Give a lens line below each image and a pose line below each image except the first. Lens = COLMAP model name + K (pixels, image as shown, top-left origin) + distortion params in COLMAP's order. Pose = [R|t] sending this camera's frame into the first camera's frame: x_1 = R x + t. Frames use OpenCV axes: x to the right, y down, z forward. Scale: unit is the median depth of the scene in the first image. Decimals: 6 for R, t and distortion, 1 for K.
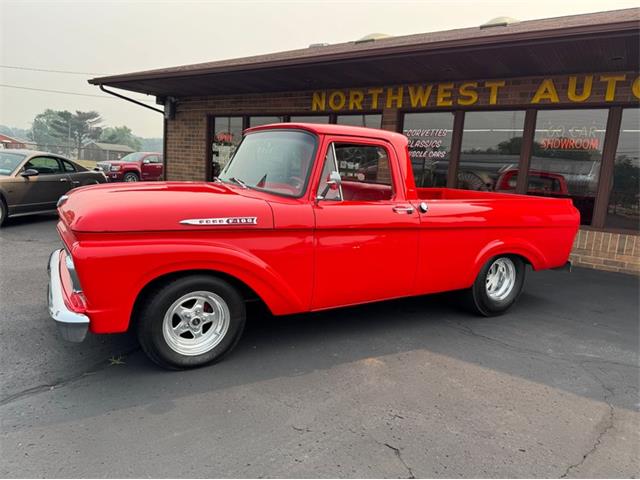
lens RADIAL K [[431.5, 0, 320.0], [0, 431.5, 240.0], [0, 0, 1]] dist [0.073312, -0.066159]
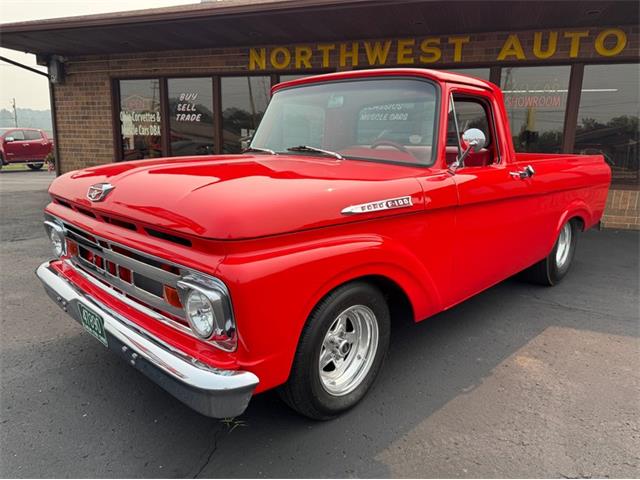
lens RADIAL K [[445.4, 0, 320.0], [0, 445.4, 240.0], [0, 0, 1]] dist [0.011195, -0.002384]
pose [[0.967504, -0.093523, 0.234926, -0.147558], [0.078672, 0.994309, 0.071831, -0.013869], [-0.240307, -0.051015, 0.969355, 0.094079]]
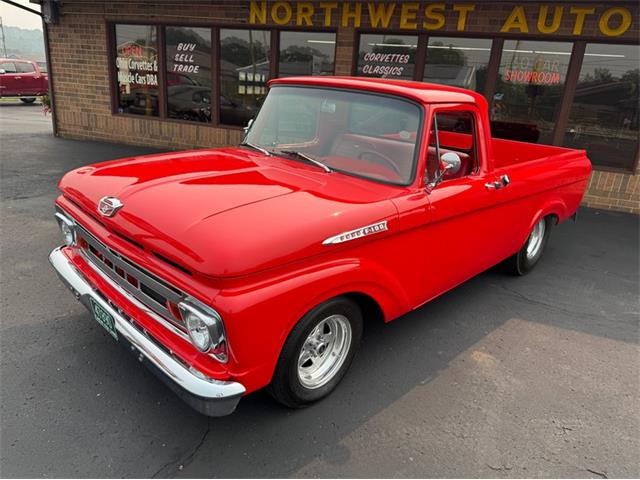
lens RADIAL K [[444.4, 0, 318.0], [0, 444.4, 238.6], [0, 0, 1]] dist [0.011930, -0.003511]
pose [[0.969939, -0.074529, 0.231655, -0.145307], [0.029556, 0.980978, 0.191853, -0.057112], [-0.241547, -0.179239, 0.953692, 0.068350]]
